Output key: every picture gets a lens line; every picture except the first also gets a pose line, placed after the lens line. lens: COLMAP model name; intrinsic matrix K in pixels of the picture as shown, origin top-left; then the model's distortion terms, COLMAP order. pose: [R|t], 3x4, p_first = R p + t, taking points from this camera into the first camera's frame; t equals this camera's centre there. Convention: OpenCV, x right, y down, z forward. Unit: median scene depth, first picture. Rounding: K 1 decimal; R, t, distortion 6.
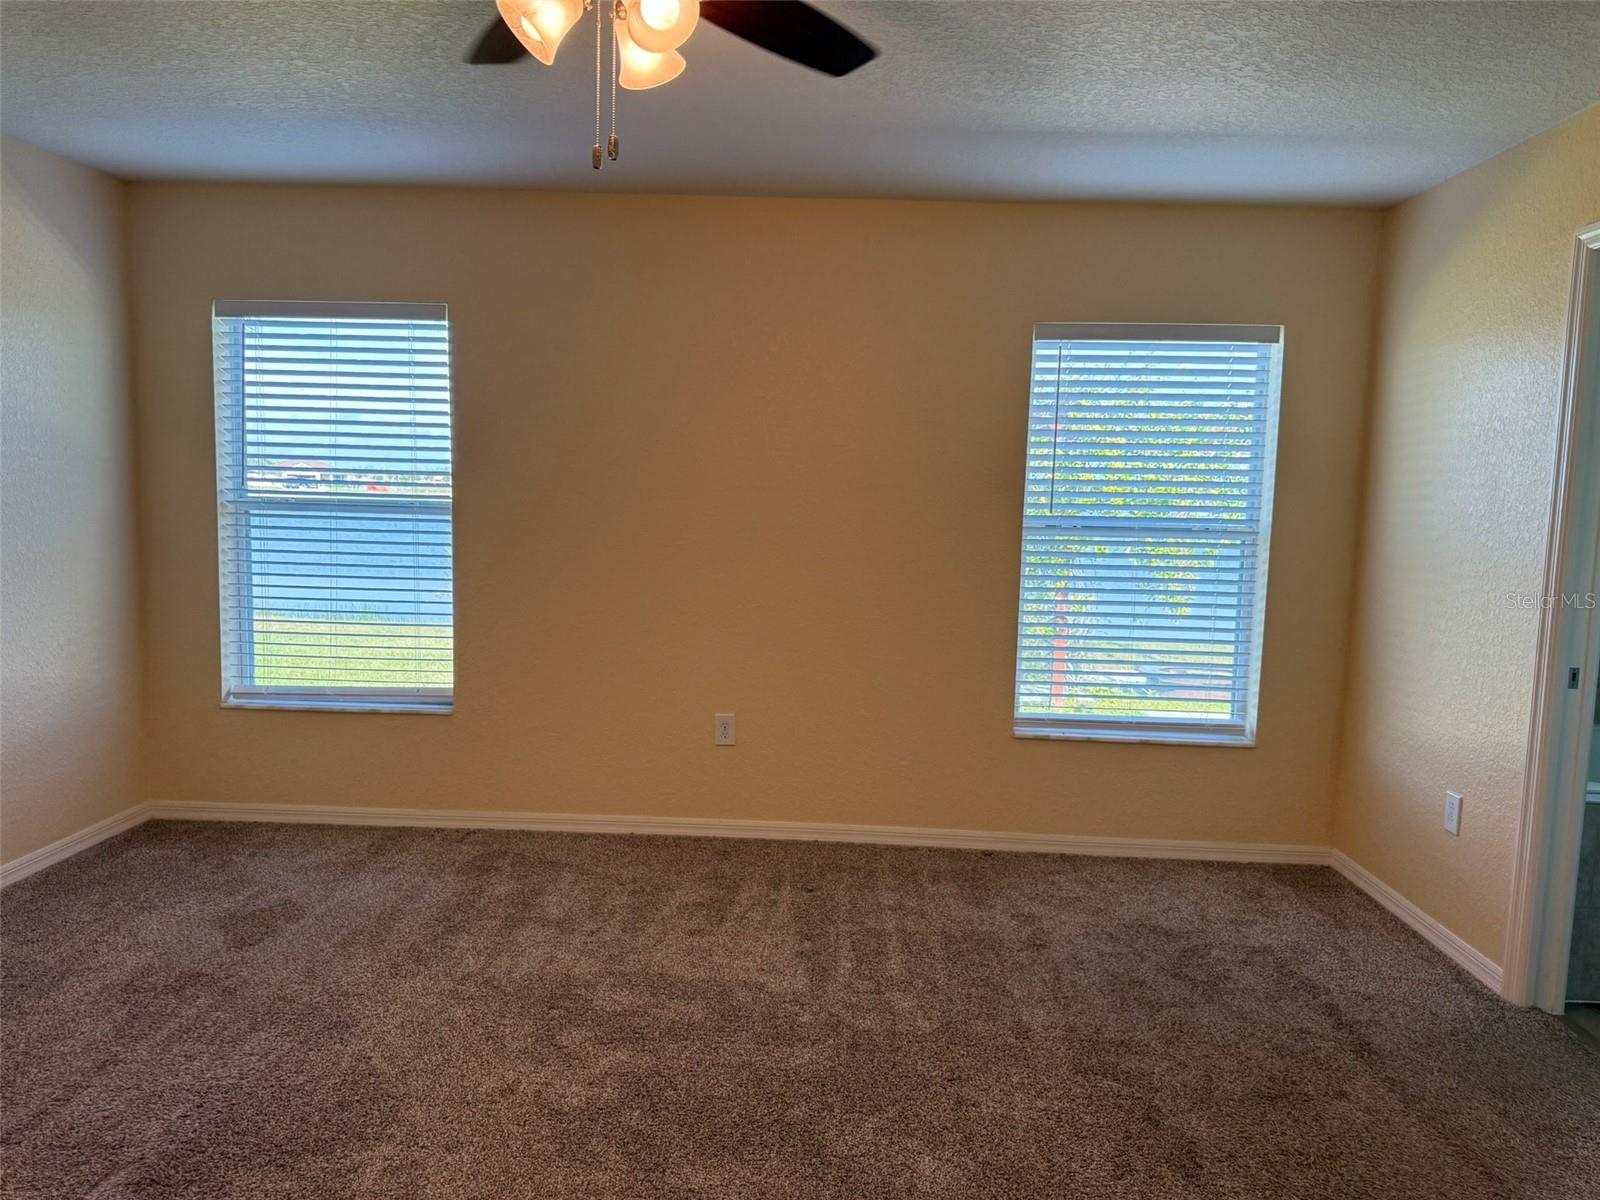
lens RADIAL K [[1158.6, 0, 847.8], [0, 1158.6, 598.3], [0, 0, 1]] dist [0.145780, -0.270552]
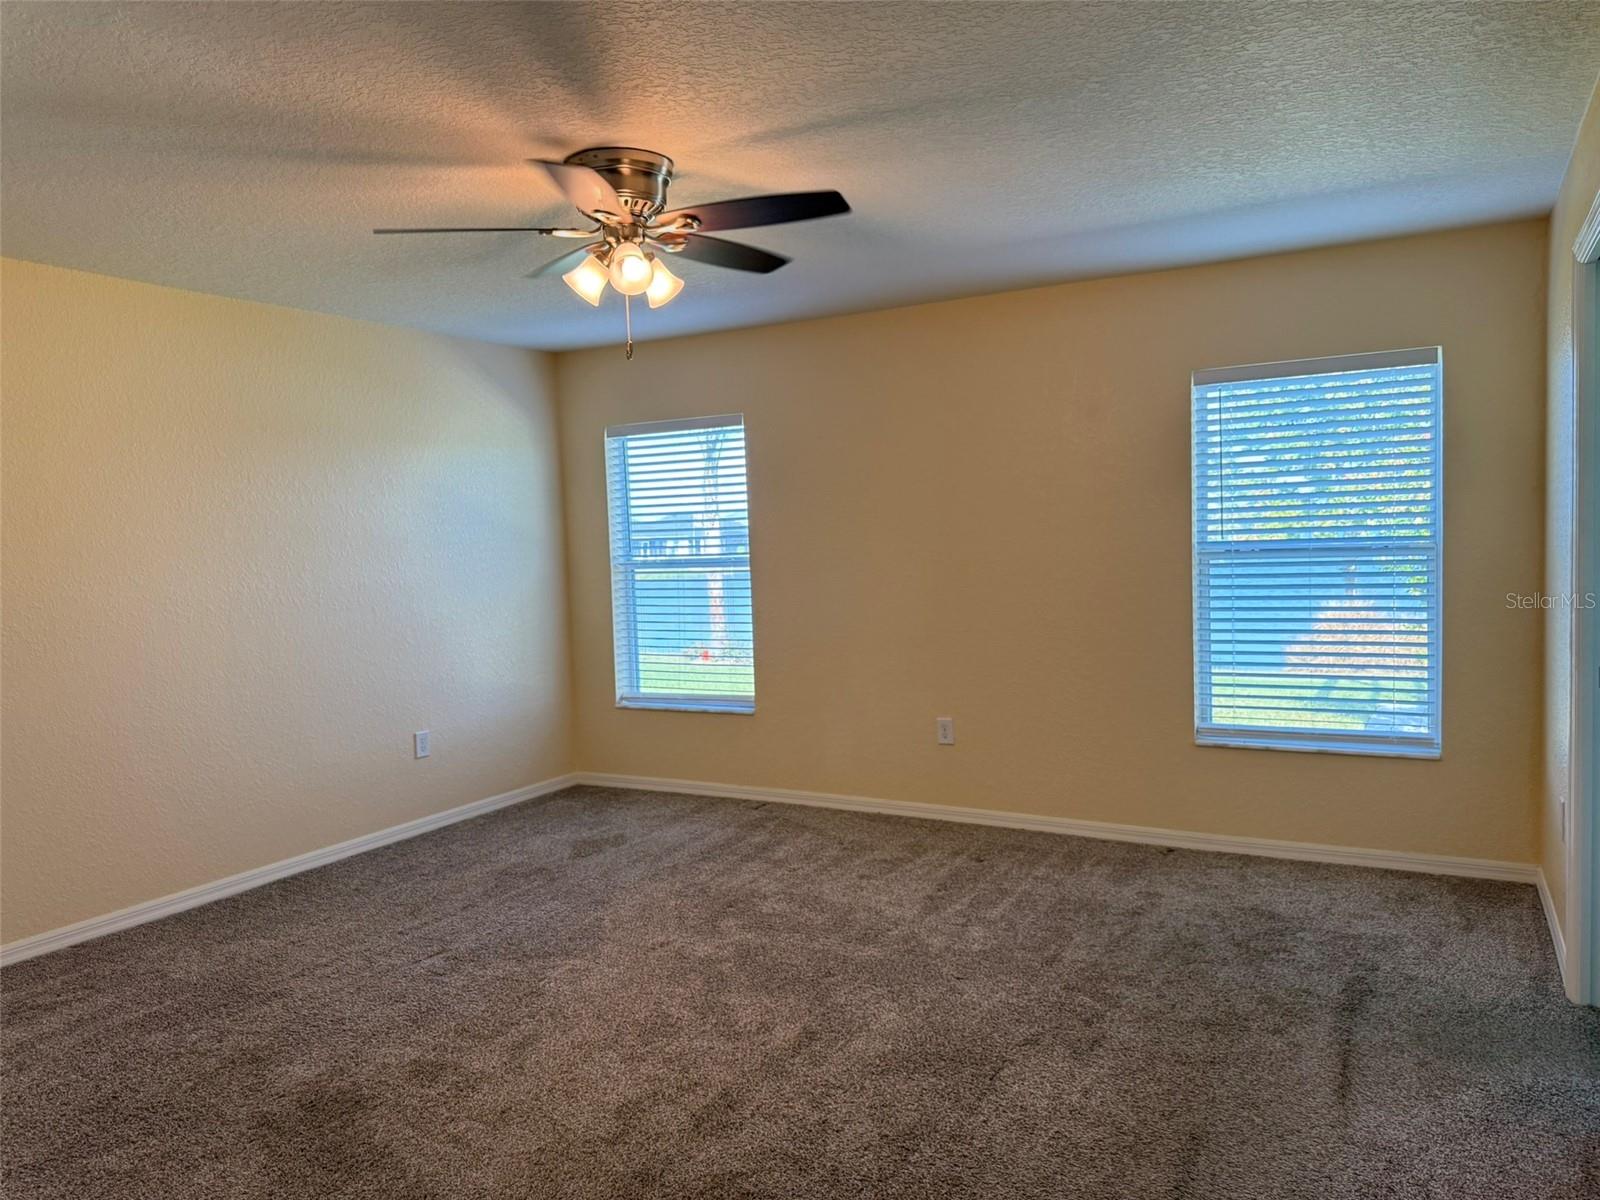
lens RADIAL K [[1126.8, 0, 794.1], [0, 1126.8, 595.7], [0, 0, 1]] dist [0.081751, -0.106732]
pose [[0.888868, -0.032619, -0.457000, 0.336229], [0.013323, 0.998881, -0.045383, 0.025290], [0.457969, 0.034251, 0.888308, -0.144322]]
